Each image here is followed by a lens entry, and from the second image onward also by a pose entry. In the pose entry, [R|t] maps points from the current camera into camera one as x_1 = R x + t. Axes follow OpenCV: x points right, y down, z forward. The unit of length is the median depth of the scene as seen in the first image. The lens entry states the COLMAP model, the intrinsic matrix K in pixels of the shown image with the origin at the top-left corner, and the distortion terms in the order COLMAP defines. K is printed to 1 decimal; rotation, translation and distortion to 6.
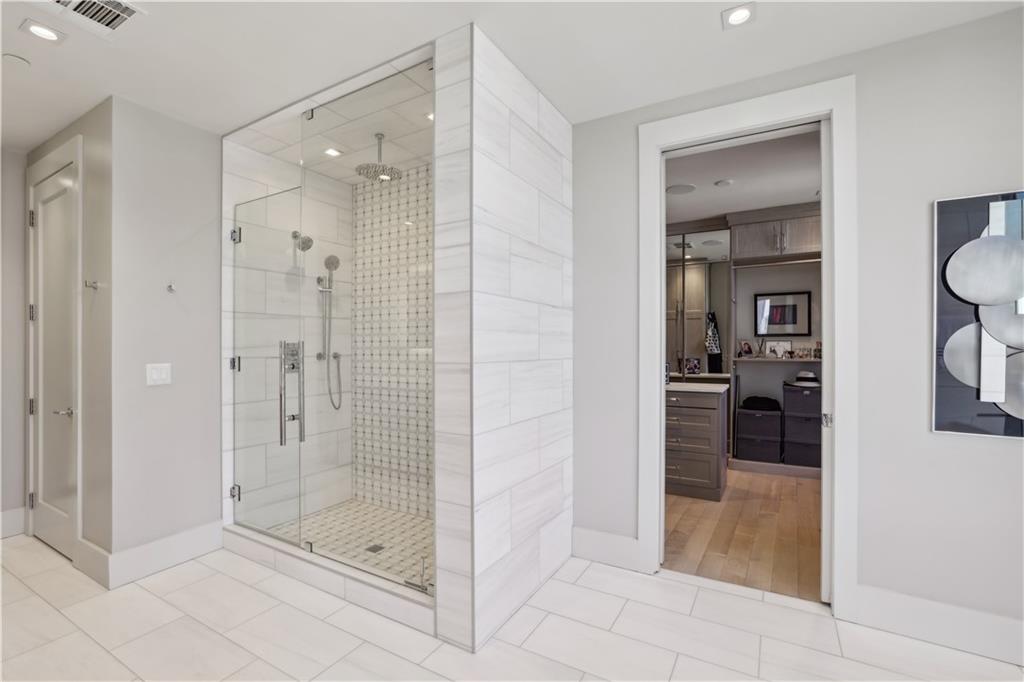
lens RADIAL K [[457.6, 0, 510.5], [0, 457.6, 335.8], [0, 0, 1]] dist [-0.025172, 0.013760]
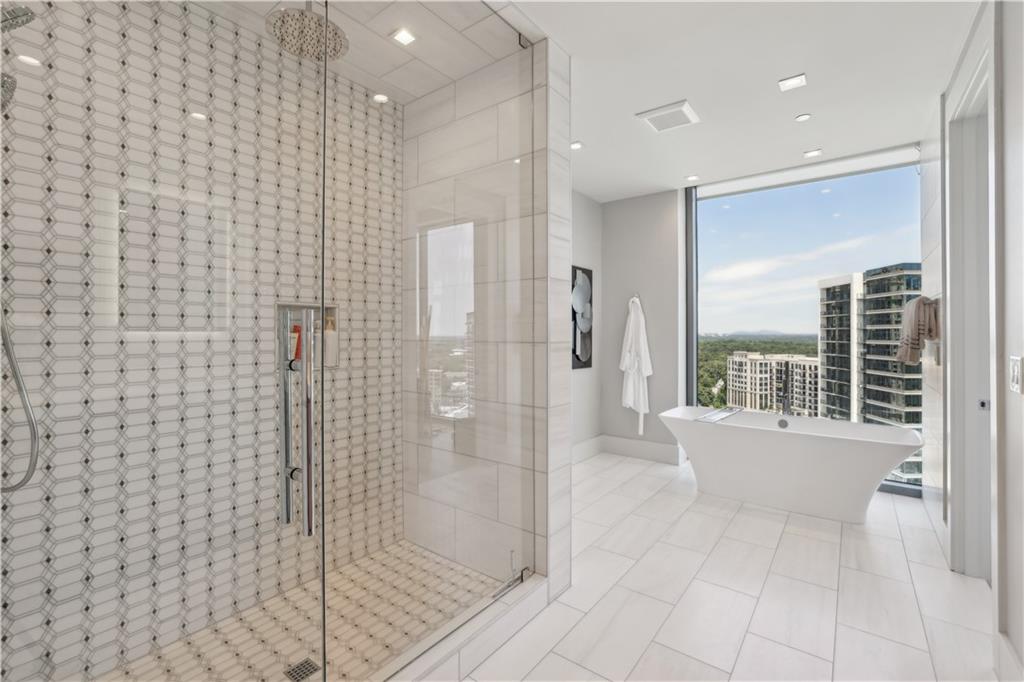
lens RADIAL K [[457.6, 0, 510.5], [0, 457.6, 335.8], [0, 0, 1]] dist [-0.025172, 0.013760]
pose [[0.128760, 0.003345, 0.991670, -0.709354], [-0.025410, 0.999677, -0.000072, 0.026210], [-0.991350, -0.025189, 0.128803, 0.561723]]
